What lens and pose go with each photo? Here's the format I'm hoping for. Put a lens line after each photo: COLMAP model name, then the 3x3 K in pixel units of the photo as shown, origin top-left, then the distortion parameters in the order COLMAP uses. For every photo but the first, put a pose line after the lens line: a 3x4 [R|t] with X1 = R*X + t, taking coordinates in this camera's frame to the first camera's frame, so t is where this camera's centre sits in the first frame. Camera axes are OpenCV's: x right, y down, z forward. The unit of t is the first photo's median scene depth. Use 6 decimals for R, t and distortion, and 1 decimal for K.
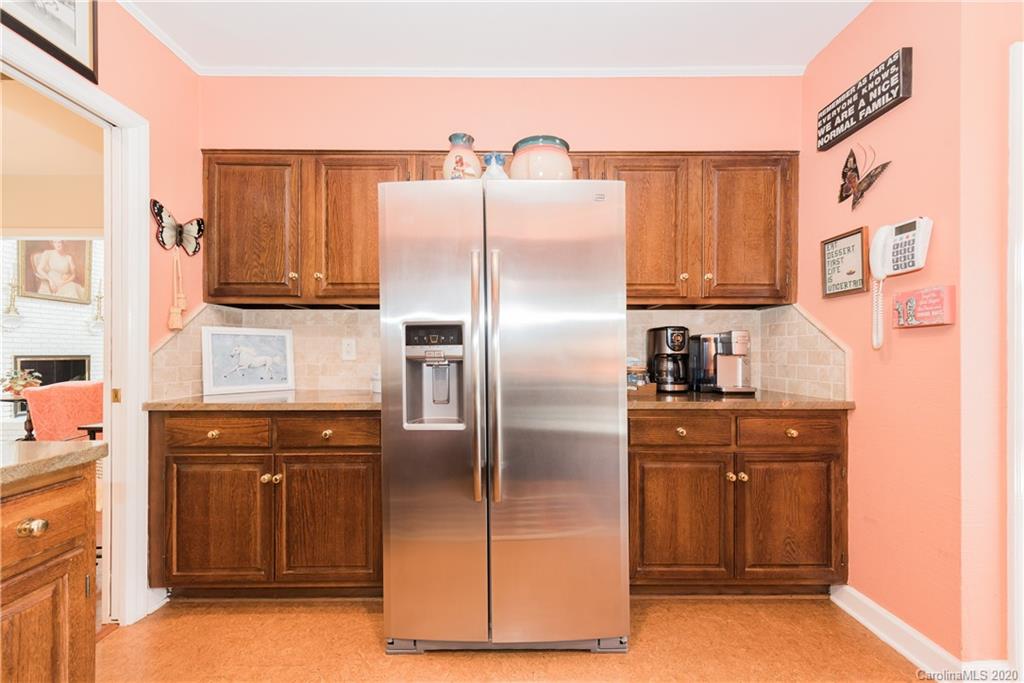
lens RADIAL K [[411.9, 0, 514.0], [0, 411.9, 354.9], [0, 0, 1]] dist [0.002681, -0.000336]
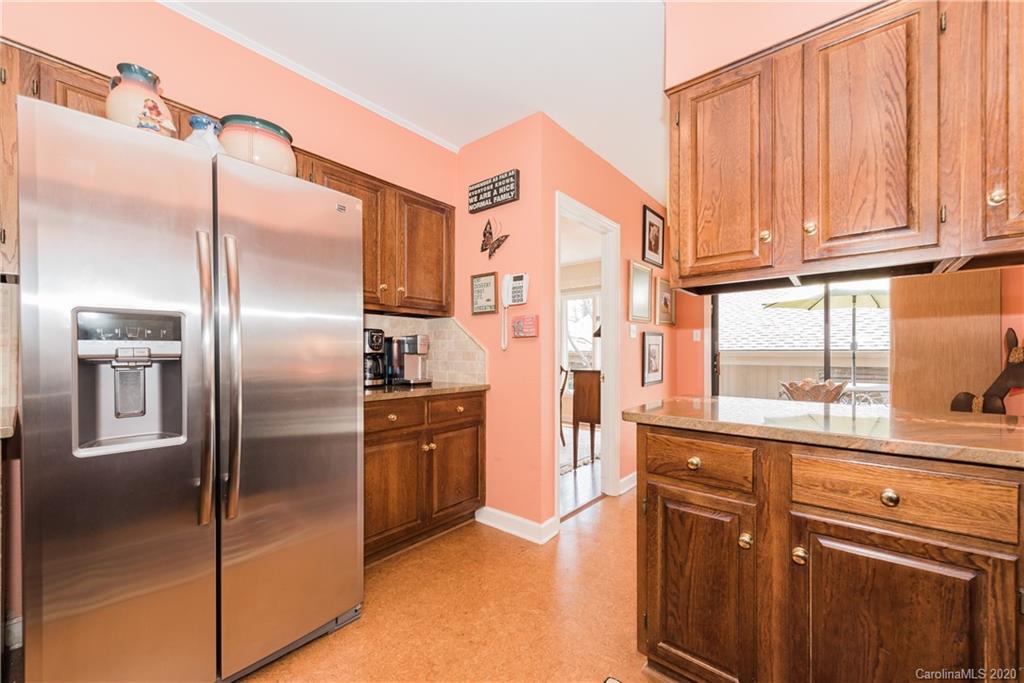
lens RADIAL K [[411.9, 0, 514.0], [0, 411.9, 354.9], [0, 0, 1]] dist [0.002681, -0.000336]
pose [[0.631438, -0.000490, 0.775426, -0.299041], [0.000306, 1.000000, 0.000383, 0.003014], [-0.775426, -0.000005, 0.631439, -0.033914]]
